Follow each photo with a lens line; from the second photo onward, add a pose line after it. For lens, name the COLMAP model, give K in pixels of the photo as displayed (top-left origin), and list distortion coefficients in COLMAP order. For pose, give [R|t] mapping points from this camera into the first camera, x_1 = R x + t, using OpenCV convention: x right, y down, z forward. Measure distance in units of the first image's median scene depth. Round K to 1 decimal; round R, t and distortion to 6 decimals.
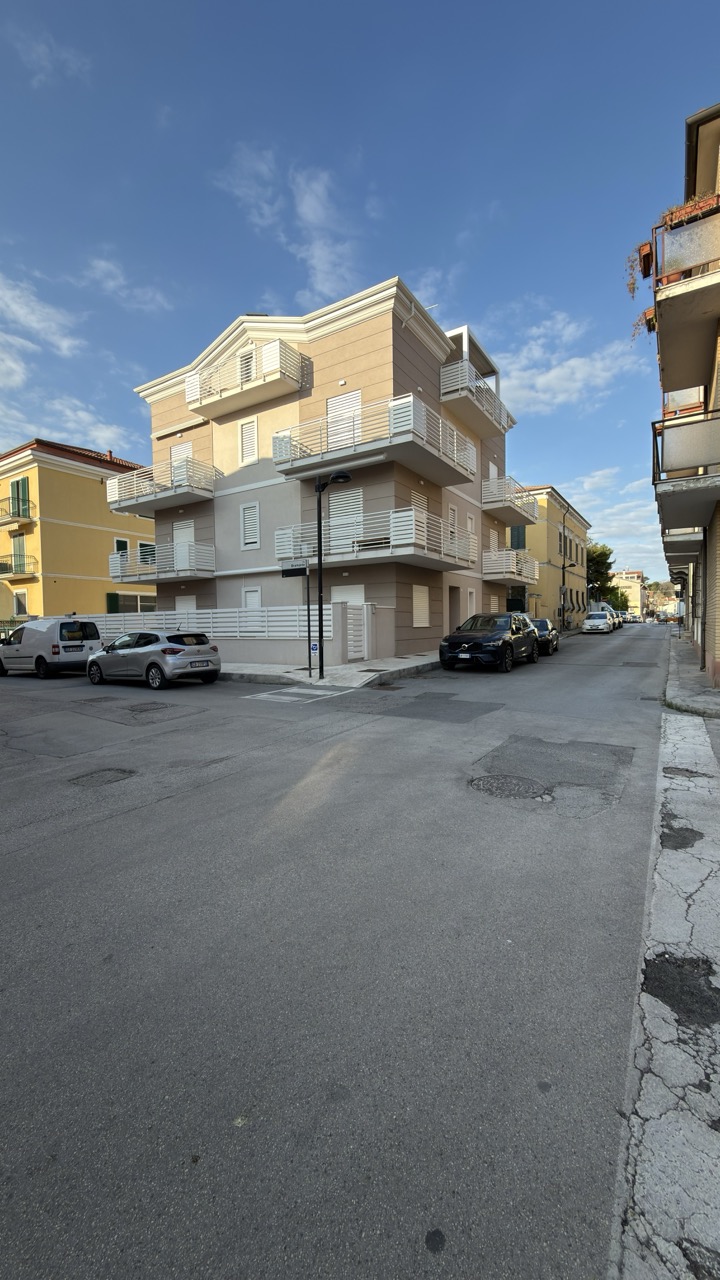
lens RADIAL K [[499.9, 0, 358.8], [0, 499.9, 624.9], [0, 0, 1]] dist [0.061689, -0.000003]
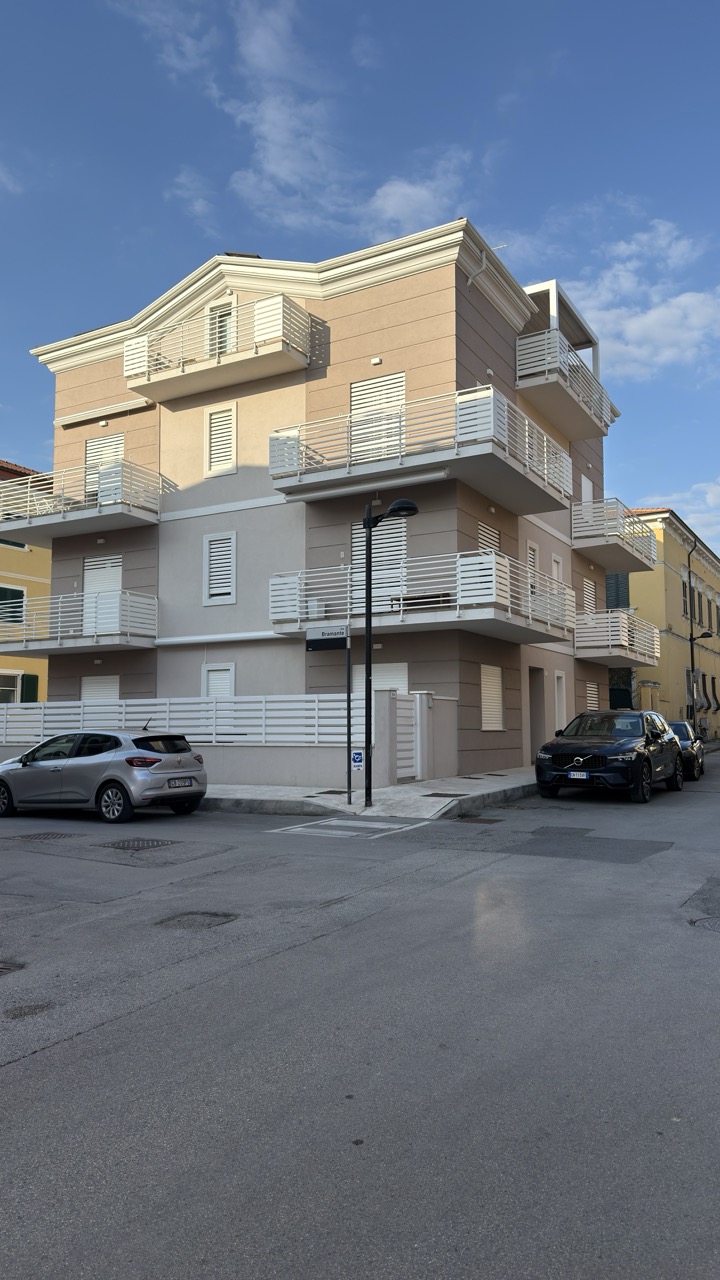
lens RADIAL K [[883.3, 0, 360.0], [0, 883.3, 640.0], [0, 0, 1]] dist [0.161622, -0.091991]
pose [[0.998755, 0.016948, 0.046907, -0.090514], [-0.012130, 0.994795, -0.101168, 0.005114], [-0.048377, 0.100473, 0.993763, -0.115361]]
